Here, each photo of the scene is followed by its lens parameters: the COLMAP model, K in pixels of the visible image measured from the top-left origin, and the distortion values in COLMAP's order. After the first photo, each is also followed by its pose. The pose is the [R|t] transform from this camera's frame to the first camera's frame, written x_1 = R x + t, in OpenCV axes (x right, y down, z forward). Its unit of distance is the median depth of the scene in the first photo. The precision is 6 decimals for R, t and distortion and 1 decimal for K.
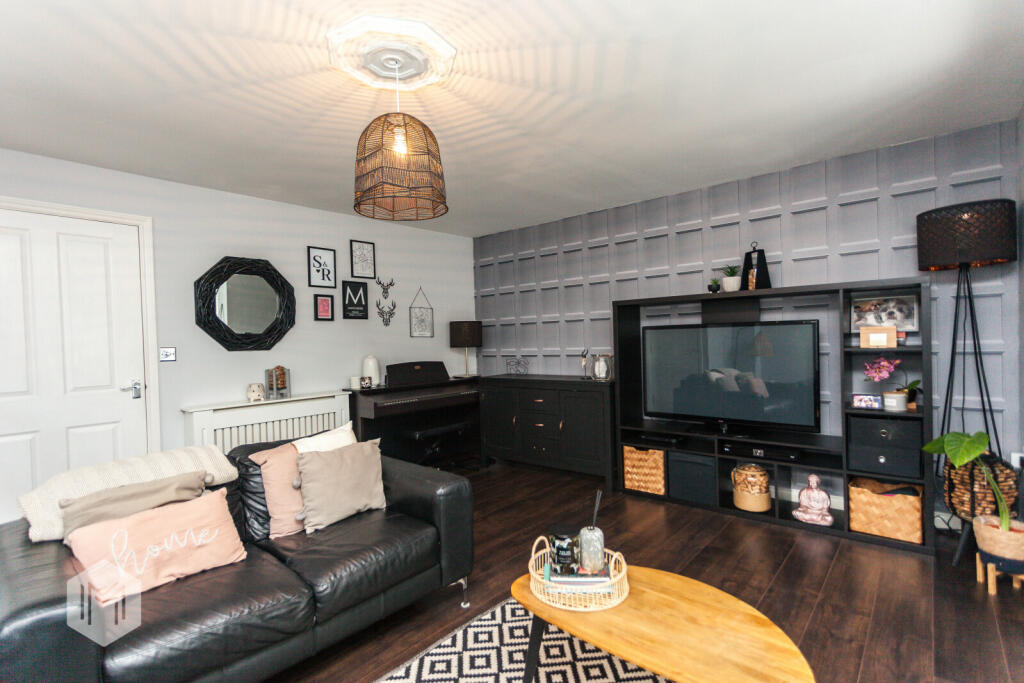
lens RADIAL K [[493.2, 0, 514.6], [0, 493.2, 340.6], [0, 0, 1]] dist [0.005032, -0.000678]
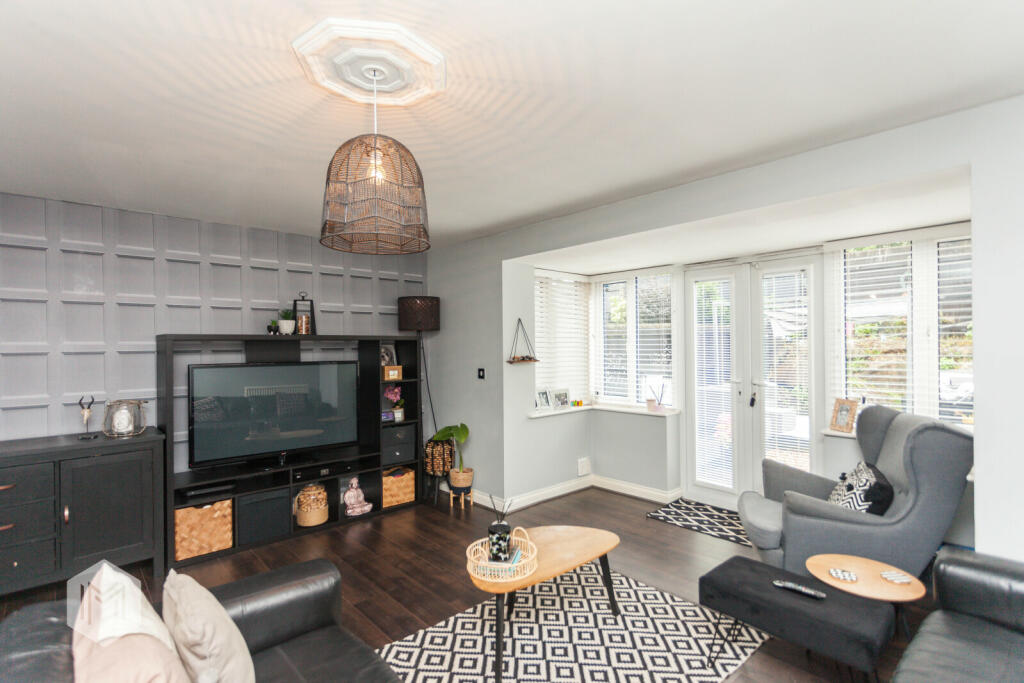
lens RADIAL K [[493.2, 0, 513.5], [0, 493.2, 347.1], [0, 0, 1]] dist [0.005032, -0.000678]
pose [[0.106542, 0.035218, 0.993684, -0.602458], [0.008792, 0.999300, -0.036360, -0.024271], [-0.994269, 0.012610, 0.106158, 0.386825]]
